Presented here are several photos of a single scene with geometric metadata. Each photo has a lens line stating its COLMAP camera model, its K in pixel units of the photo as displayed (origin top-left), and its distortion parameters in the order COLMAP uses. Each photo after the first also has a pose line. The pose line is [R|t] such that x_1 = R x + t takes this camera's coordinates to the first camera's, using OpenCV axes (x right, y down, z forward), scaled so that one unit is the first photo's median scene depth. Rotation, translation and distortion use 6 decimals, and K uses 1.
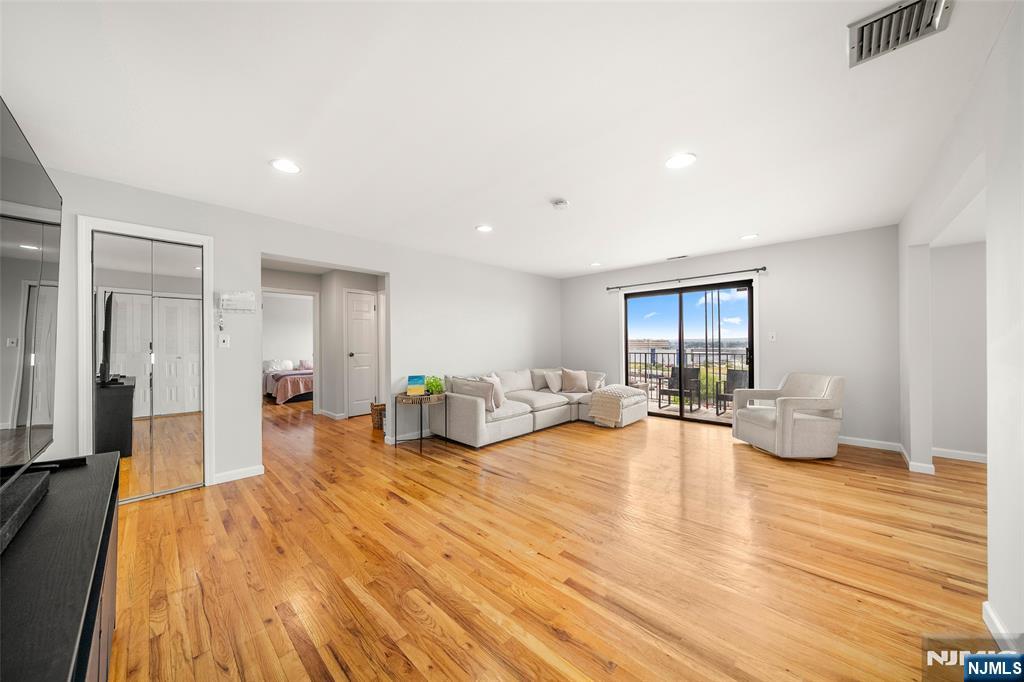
lens RADIAL K [[348.8, 0, 510.7], [0, 348.8, 340.3], [0, 0, 1]] dist [-0.002485, 0.000337]
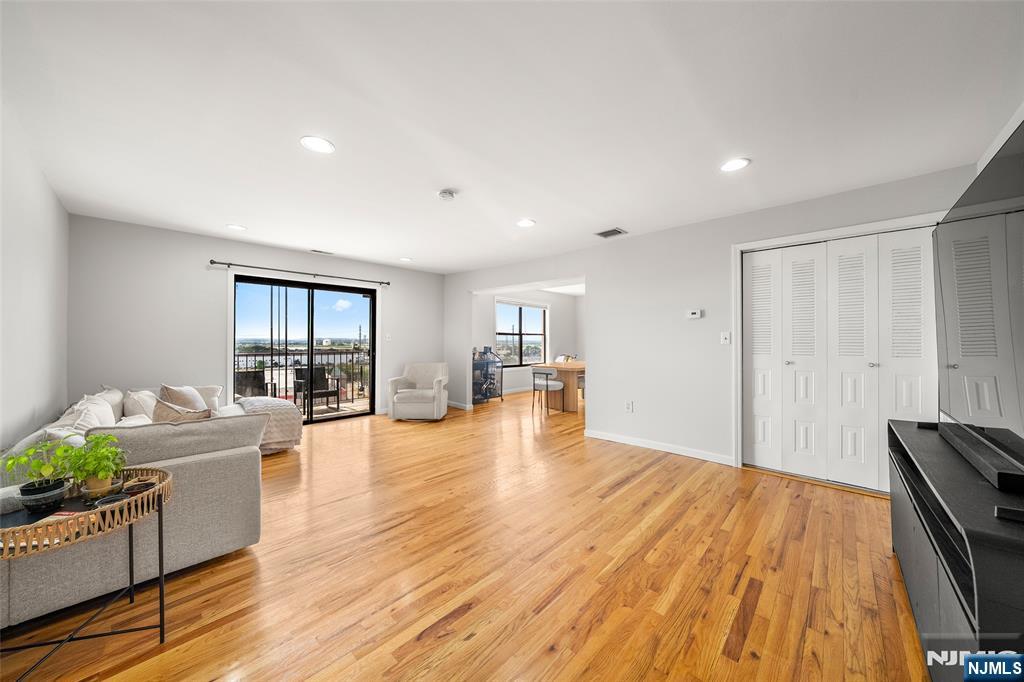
lens RADIAL K [[348.8, 0, 512.6], [0, 348.8, 339.7], [0, 0, 1]] dist [-0.002485, 0.000337]
pose [[-0.005825, 0.012609, 0.999904, -0.681742], [-0.007927, 0.999888, -0.012655, 0.013276], [-0.999952, -0.008000, -0.005725, 0.700828]]
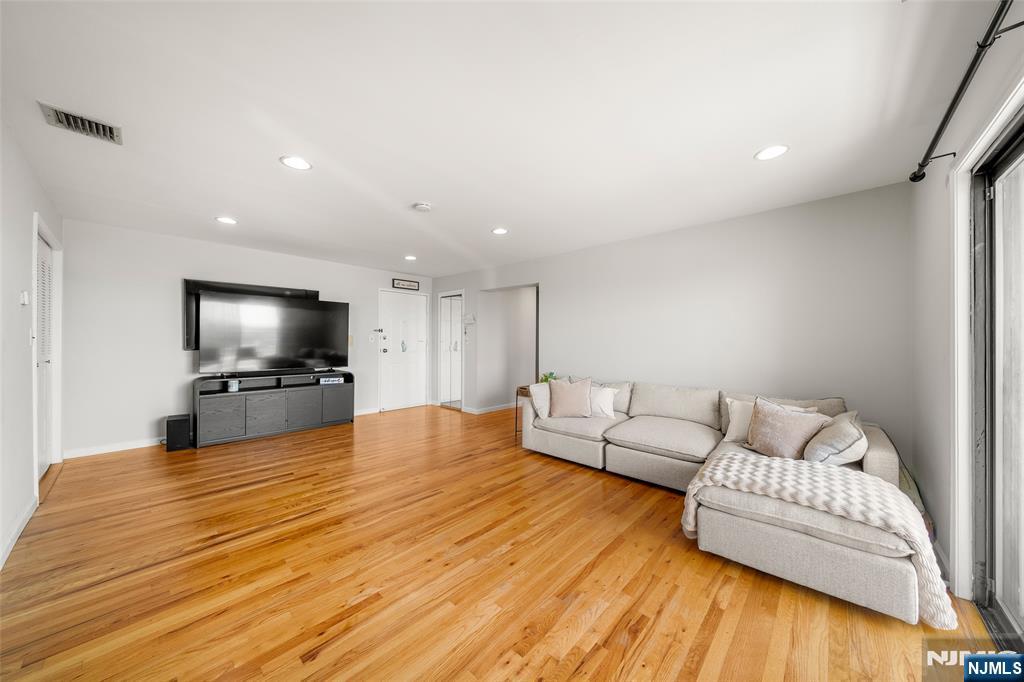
lens RADIAL K [[348.8, 0, 510.6], [0, 348.8, 344.2], [0, 0, 1]] dist [-0.002485, 0.000337]
pose [[0.016128, 0.010141, -0.999819, 0.994416], [0.003427, 0.999942, 0.010197, 0.001781], [0.999864, -0.003590, 0.016092, 1.056444]]
